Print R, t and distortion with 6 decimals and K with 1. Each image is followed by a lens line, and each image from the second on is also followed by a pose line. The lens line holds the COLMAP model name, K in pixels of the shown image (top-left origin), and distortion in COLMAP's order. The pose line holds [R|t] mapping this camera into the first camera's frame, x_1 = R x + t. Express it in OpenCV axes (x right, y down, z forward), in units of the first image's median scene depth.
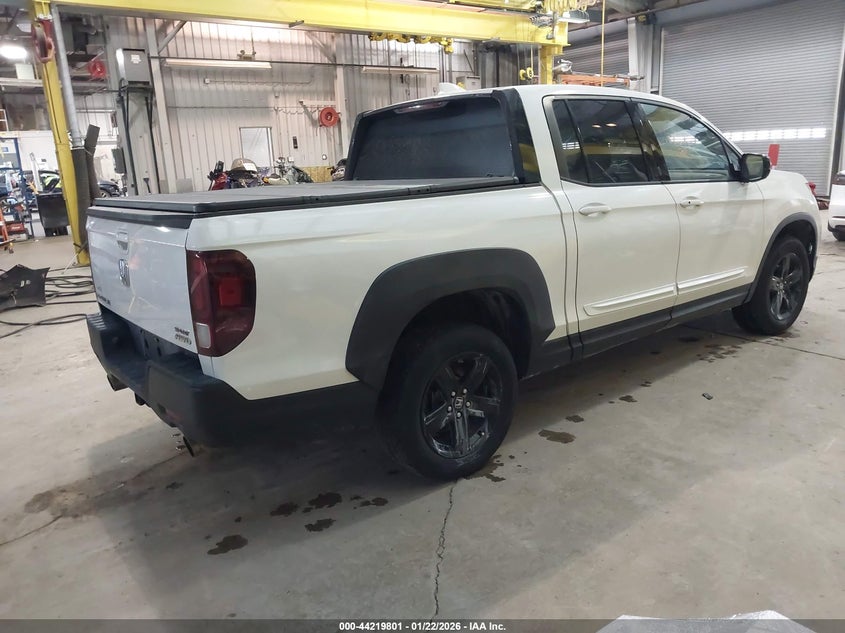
lens RADIAL K [[664.9, 0, 425.4], [0, 664.9, 316.6], [0, 0, 1]] dist [0.004883, -0.002712]
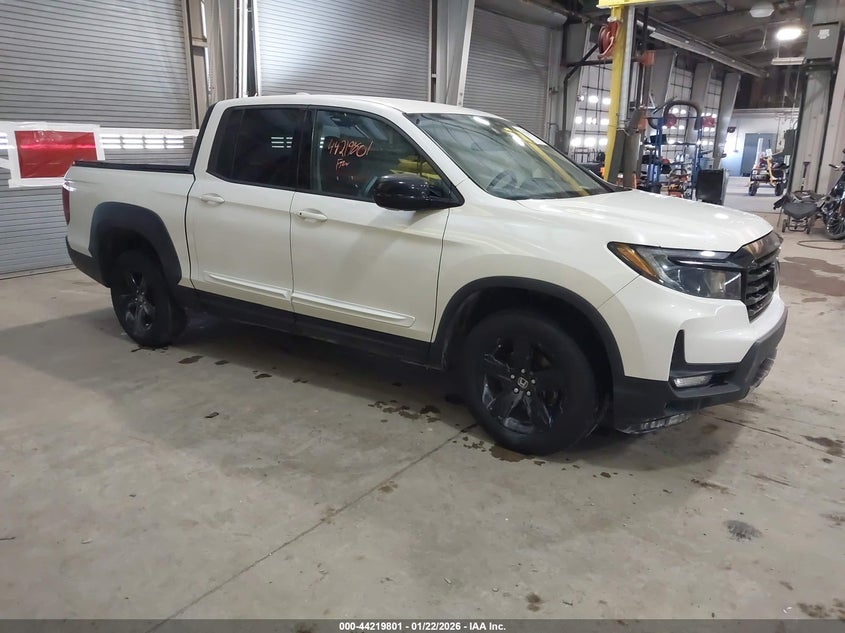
lens RADIAL K [[664.9, 0, 425.4], [0, 664.9, 316.6], [0, 0, 1]] dist [0.004883, -0.002712]
pose [[0.291263, 0.291461, -0.911162, 1.515505], [-0.254046, 0.941825, 0.220061, -0.316956], [0.922294, 0.167382, 0.348363, 0.926480]]
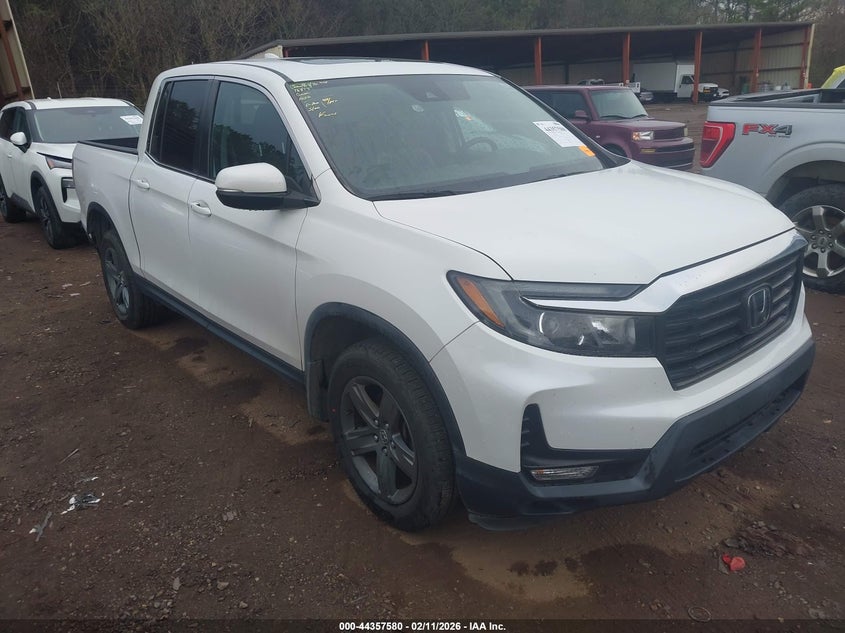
lens RADIAL K [[664.9, 0, 425.4], [0, 664.9, 316.6], [0, 0, 1]] dist [0.004883, -0.002712]
pose [[0.080779, 0.358730, -0.929939, 1.363453], [-0.236888, 0.913165, 0.331682, -0.429802], [0.968173, 0.193499, 0.158743, 1.295446]]
